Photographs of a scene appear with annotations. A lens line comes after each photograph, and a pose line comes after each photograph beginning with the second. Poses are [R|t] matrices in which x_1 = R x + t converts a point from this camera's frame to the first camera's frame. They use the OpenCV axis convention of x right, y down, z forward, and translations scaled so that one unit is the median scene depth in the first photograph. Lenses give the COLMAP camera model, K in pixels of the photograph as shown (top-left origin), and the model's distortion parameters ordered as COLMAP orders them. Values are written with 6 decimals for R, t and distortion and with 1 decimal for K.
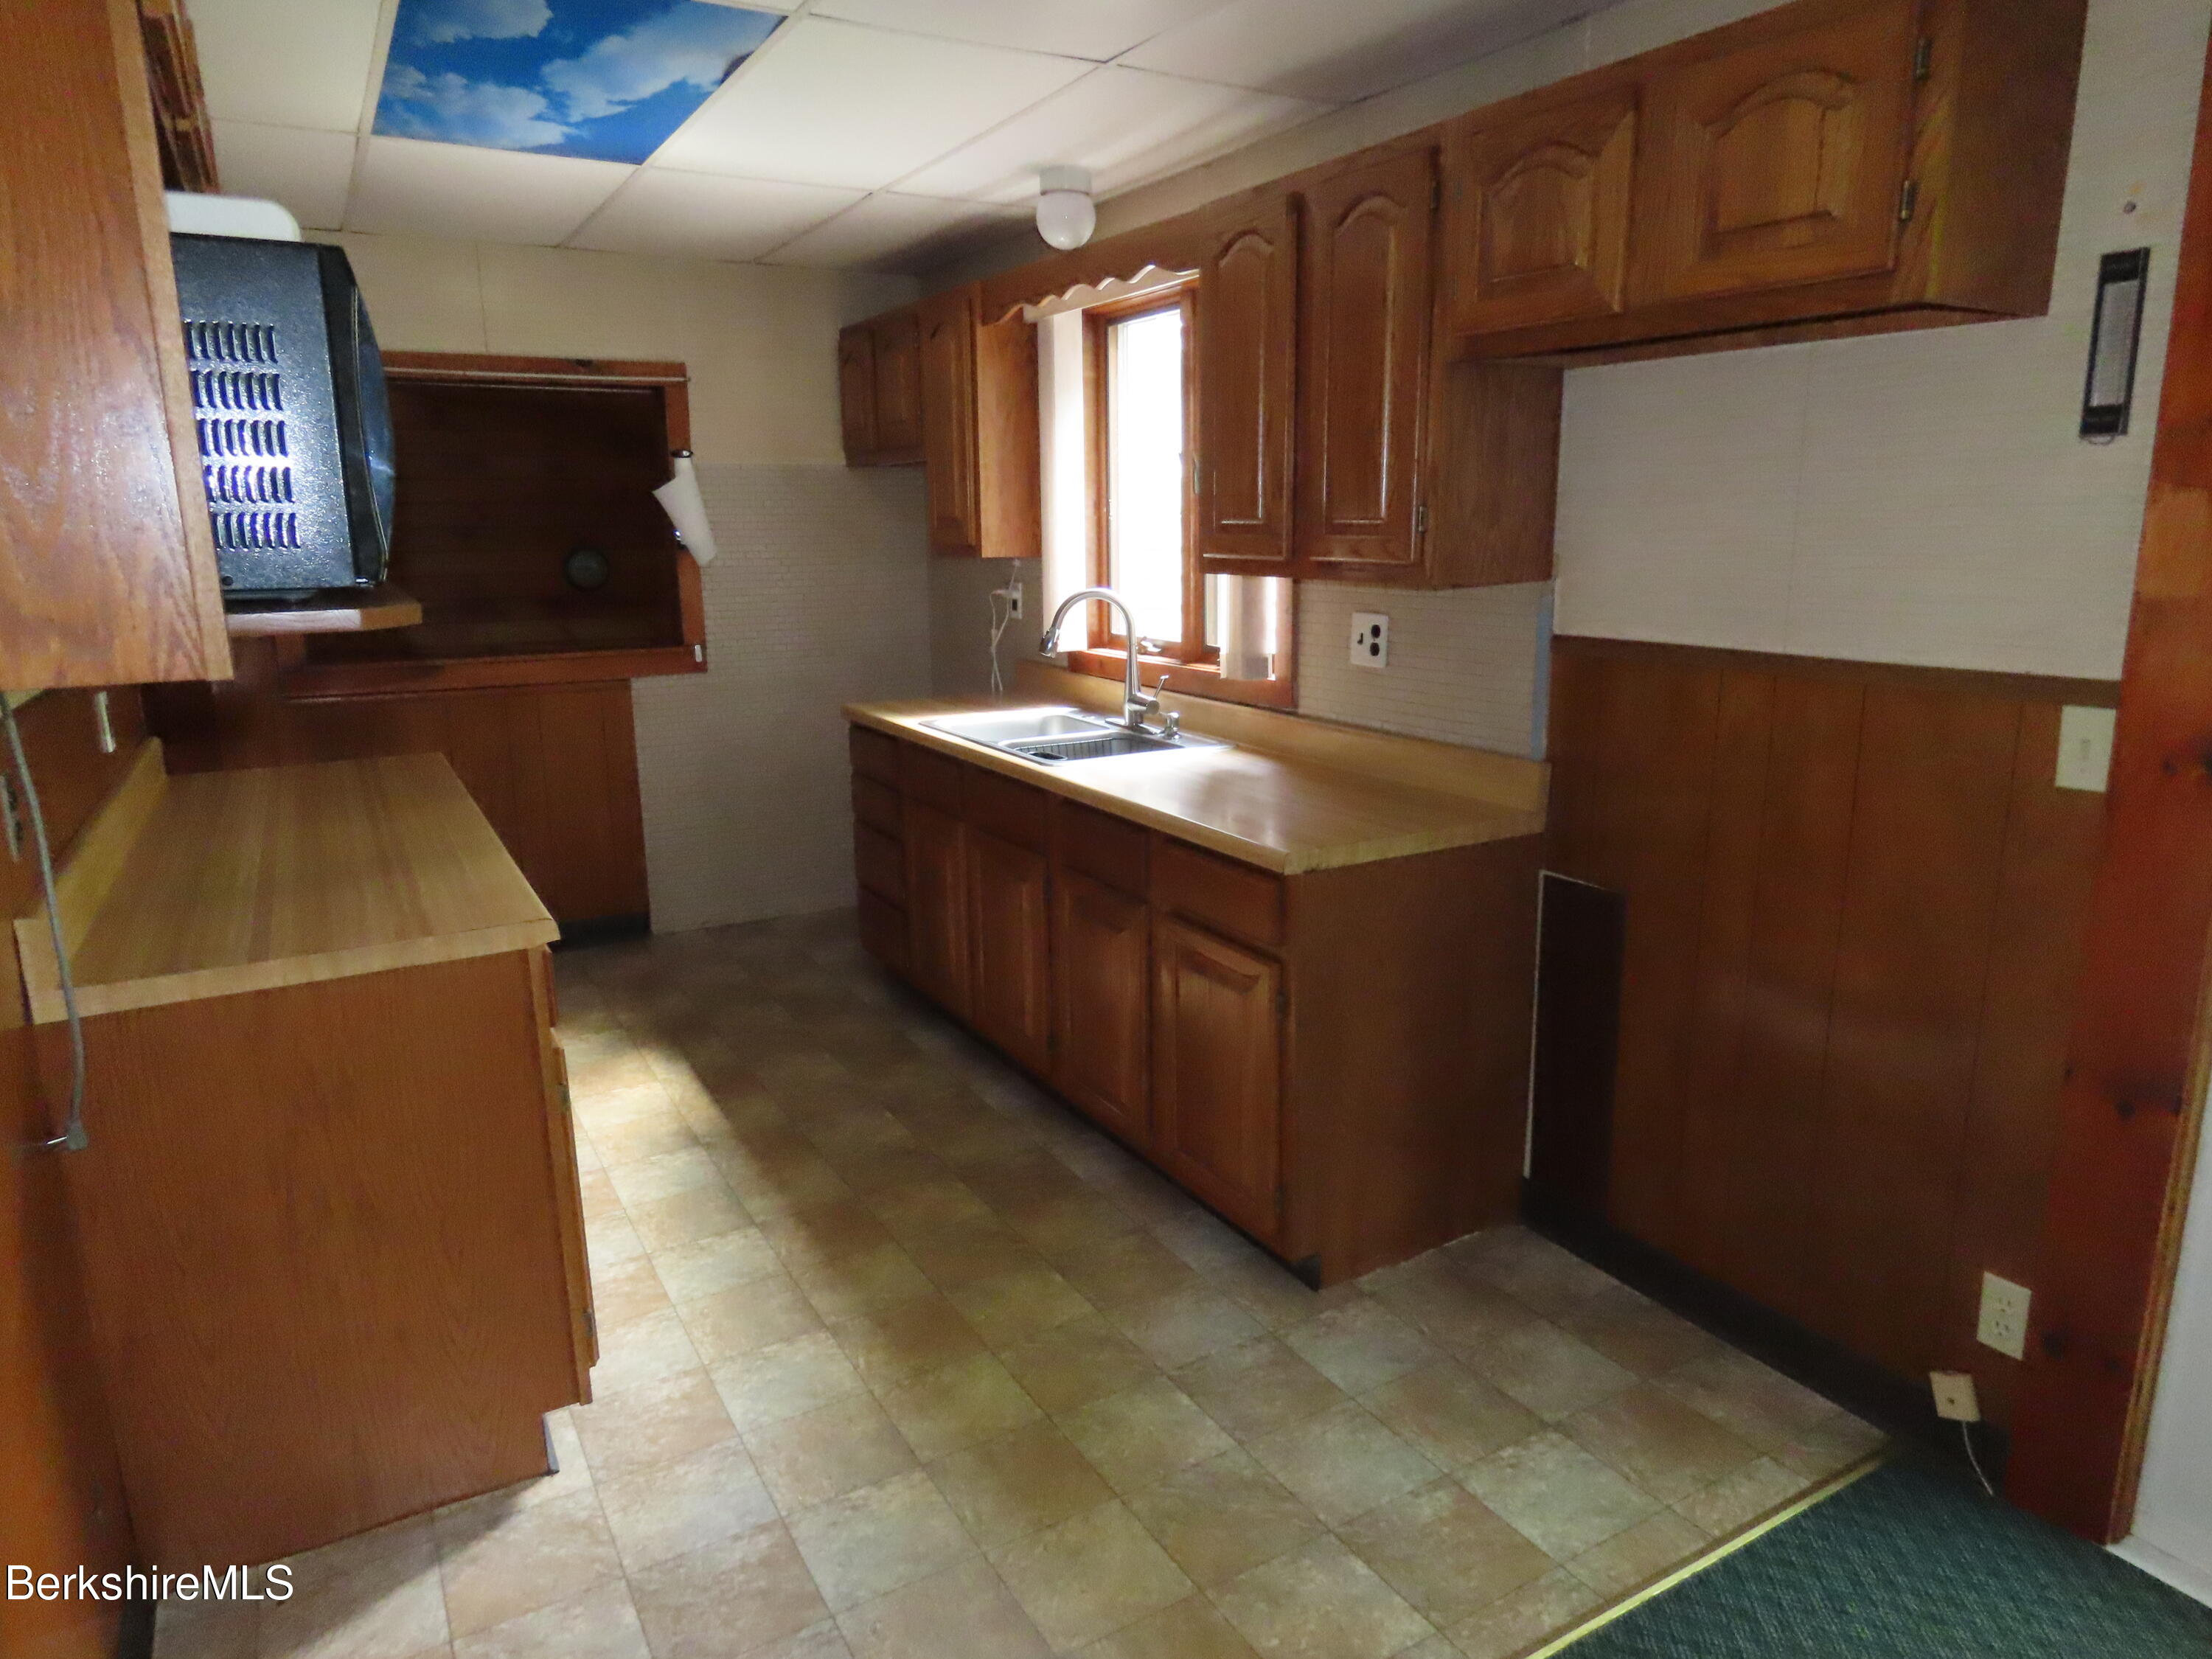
lens RADIAL K [[1400.7, 0, 1108.7], [0, 1400.7, 820.5], [0, 0, 1]] dist [-0.008360, 0.003944]
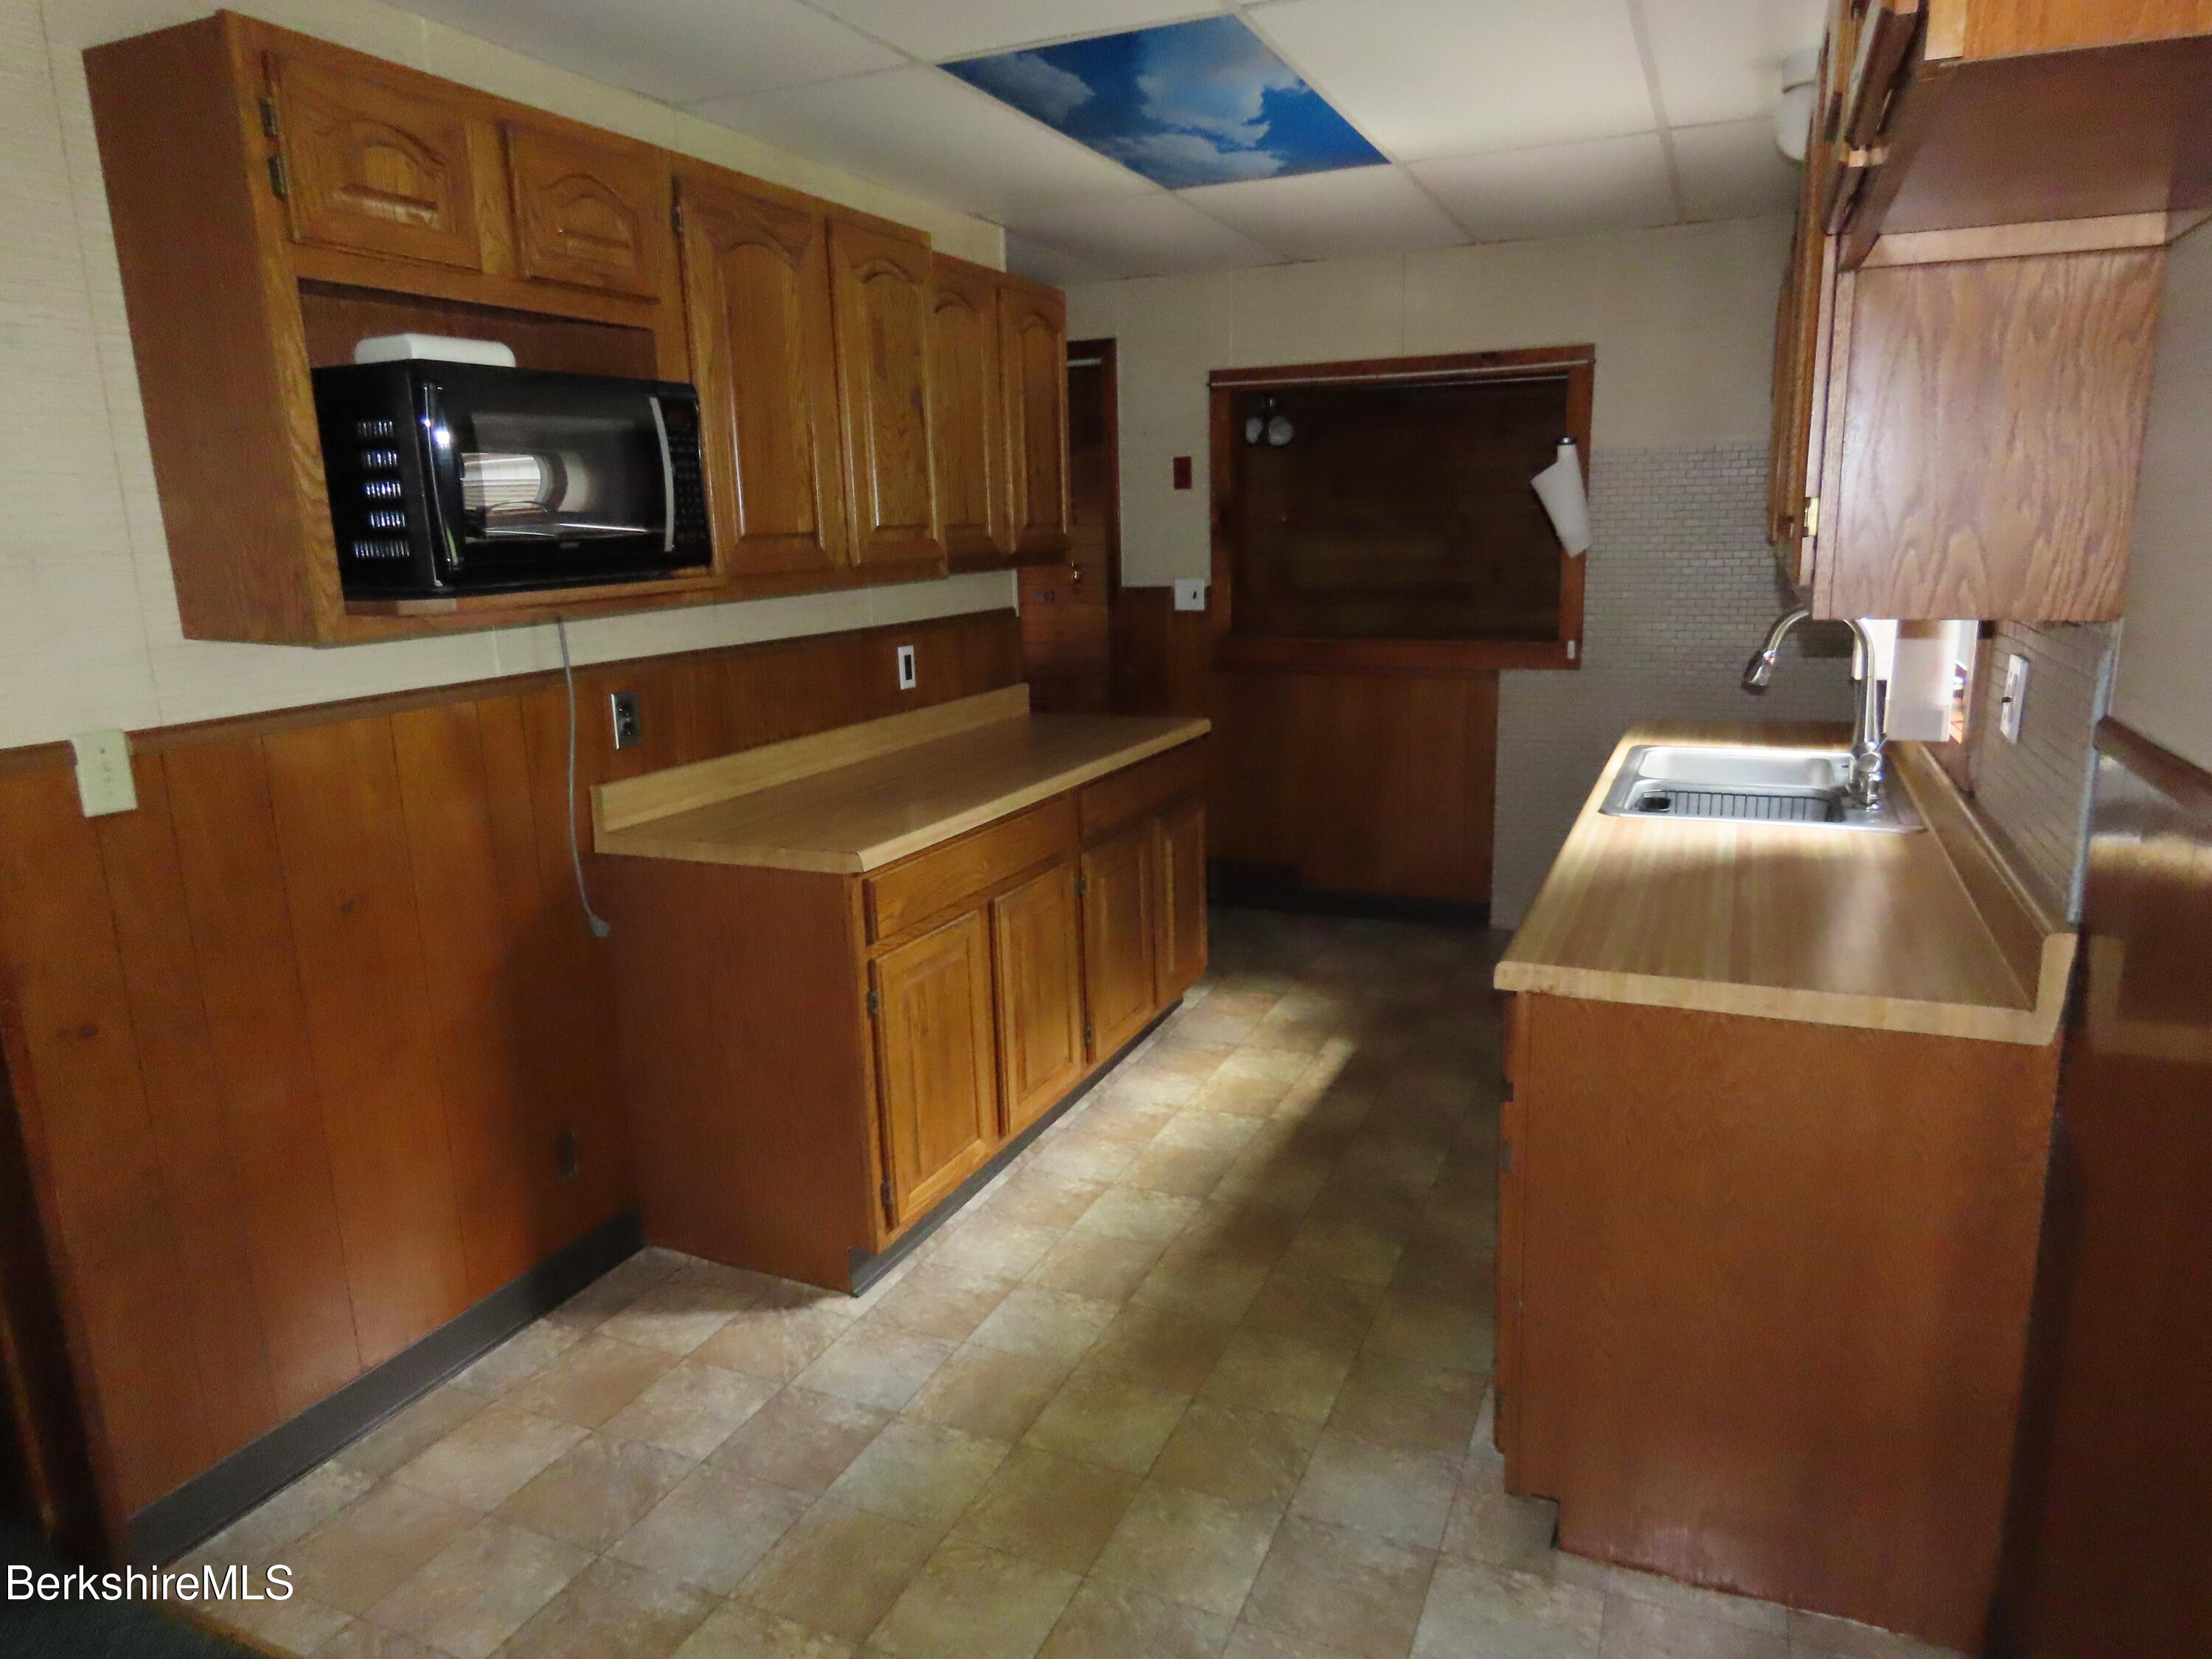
lens RADIAL K [[1400.7, 0, 1108.7], [0, 1400.7, 820.5], [0, 0, 1]] dist [-0.008360, 0.003944]
pose [[0.591473, 0.166405, -0.788967, 0.509645], [-0.154182, 0.983759, 0.091903, -0.076926], [0.791446, 0.067286, 0.607524, 0.312935]]
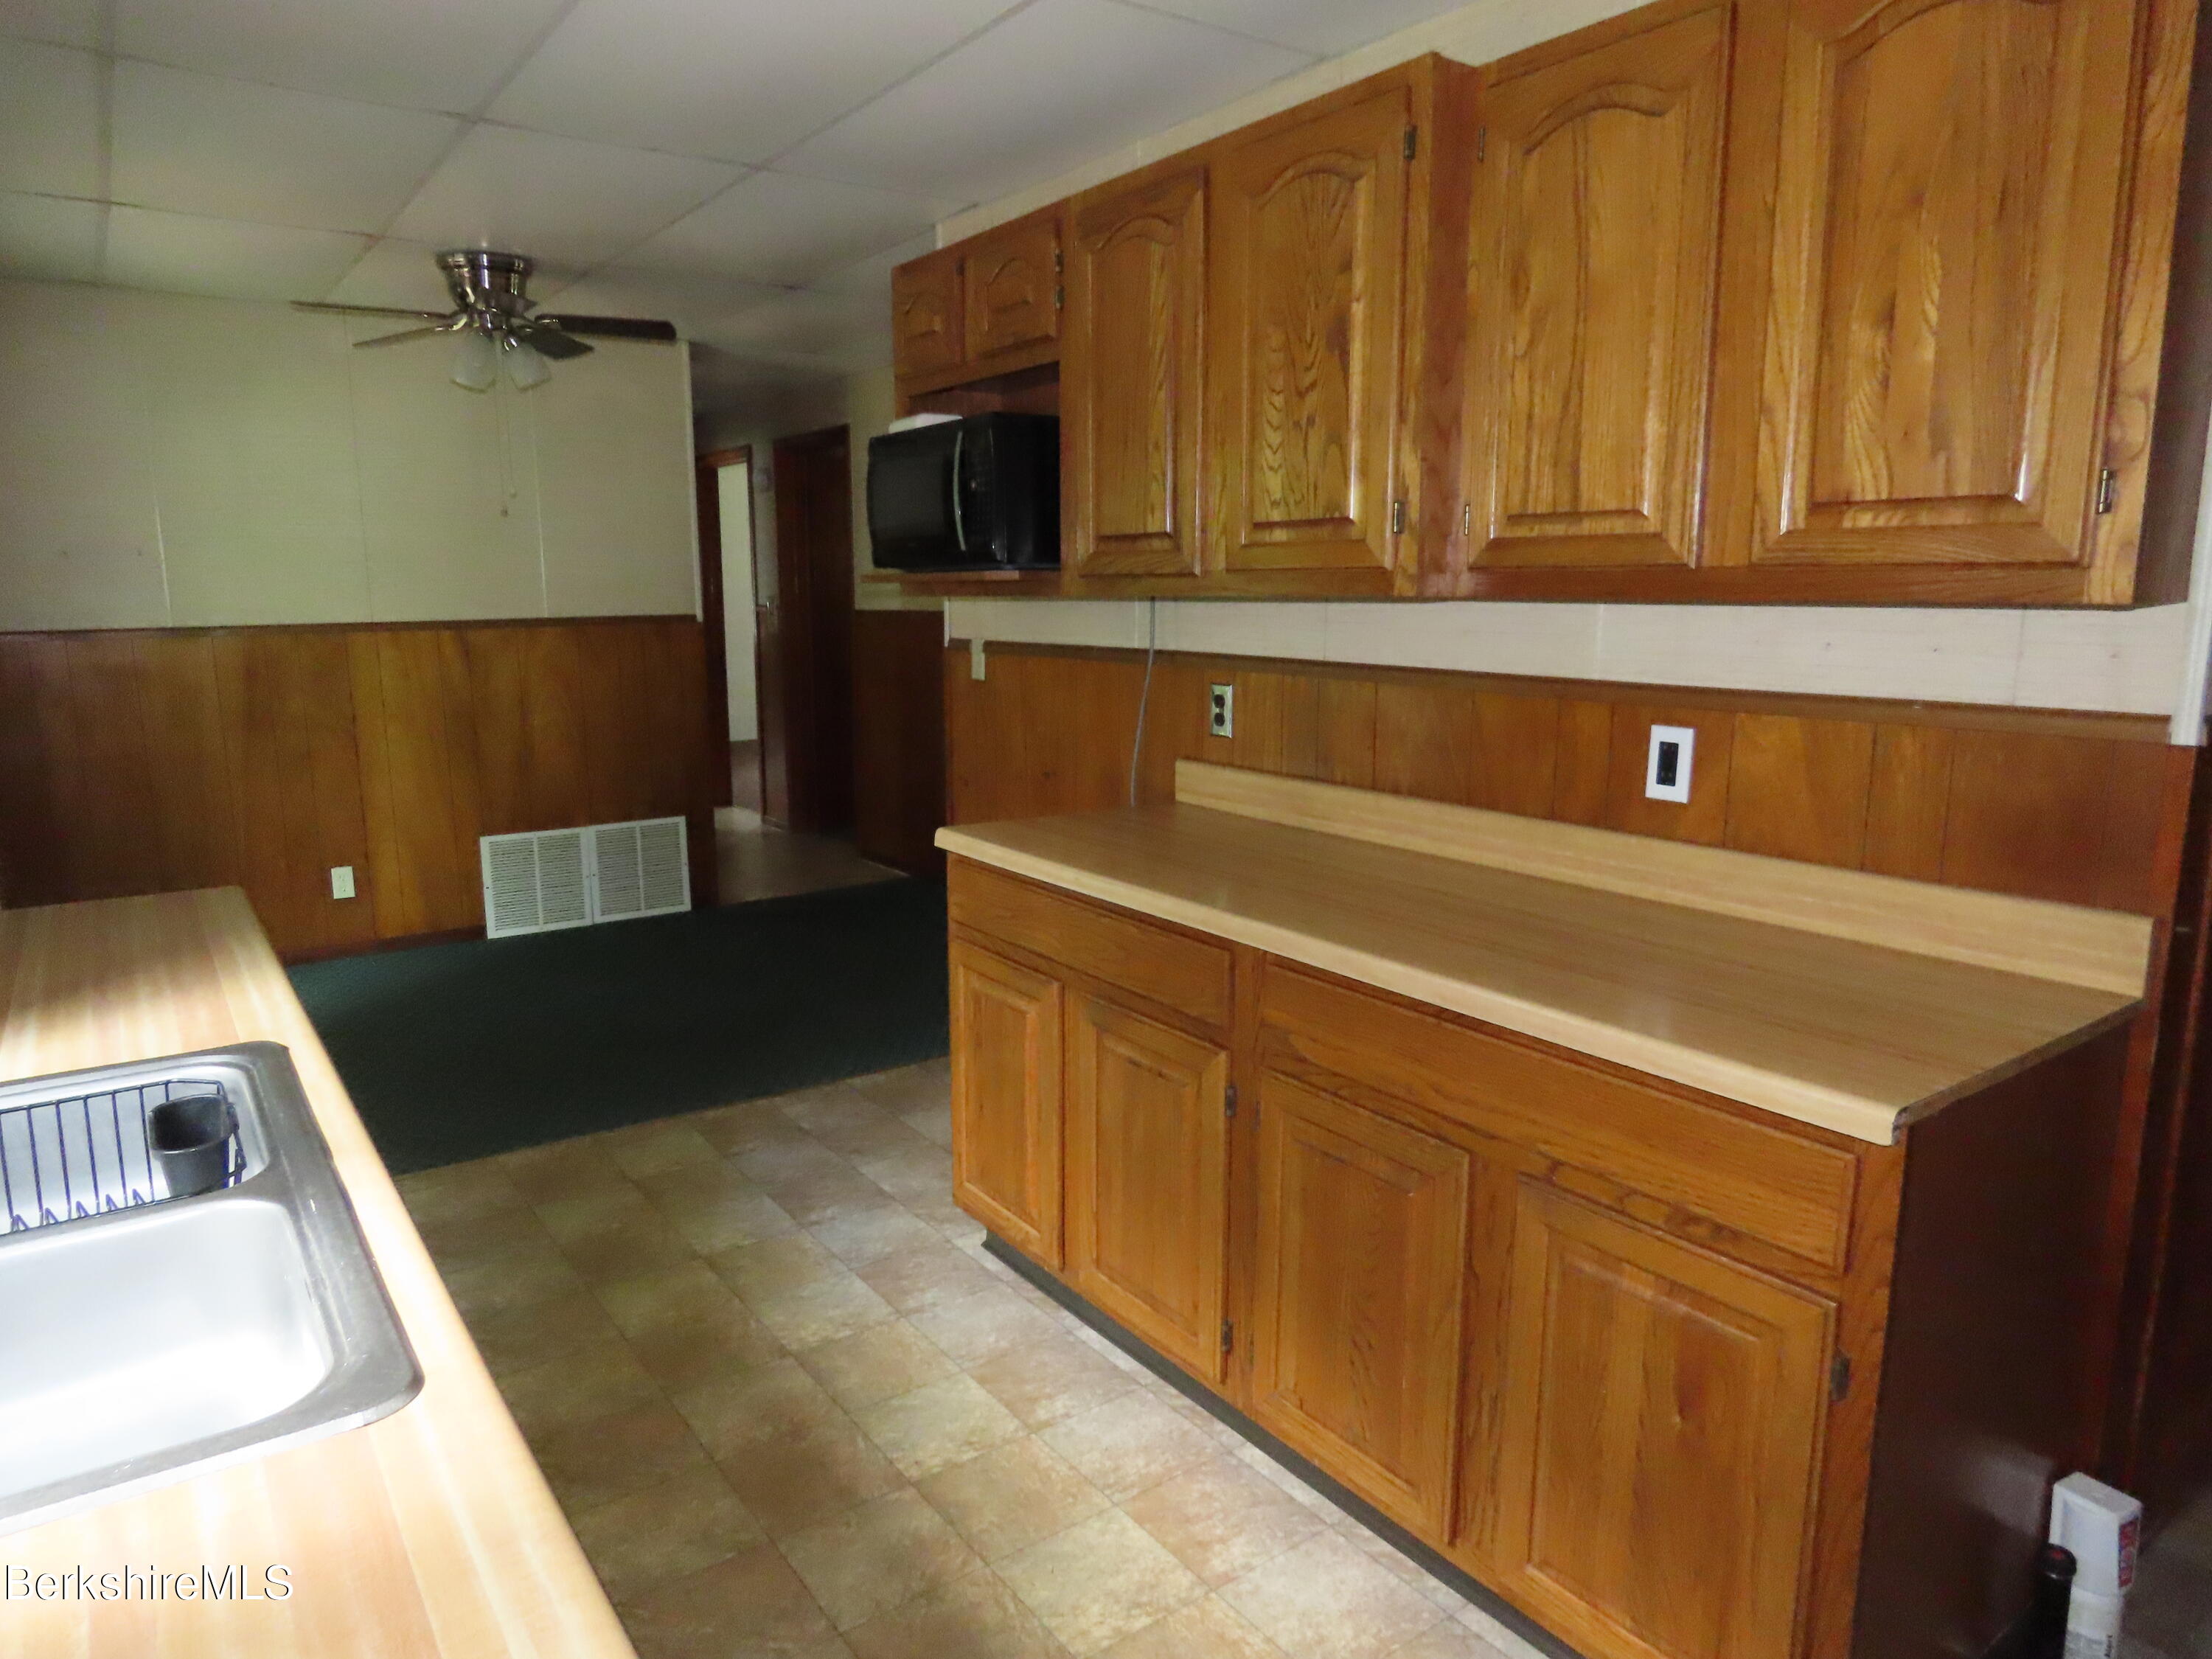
lens RADIAL K [[1400.7, 0, 1108.7], [0, 1400.7, 820.5], [0, 0, 1]] dist [-0.008360, 0.003944]
pose [[-0.994126, 0.032830, -0.103134, -0.308531], [-0.008405, 0.926594, 0.375969, -0.324823], [0.107906, 0.374627, -0.920875, 1.652619]]
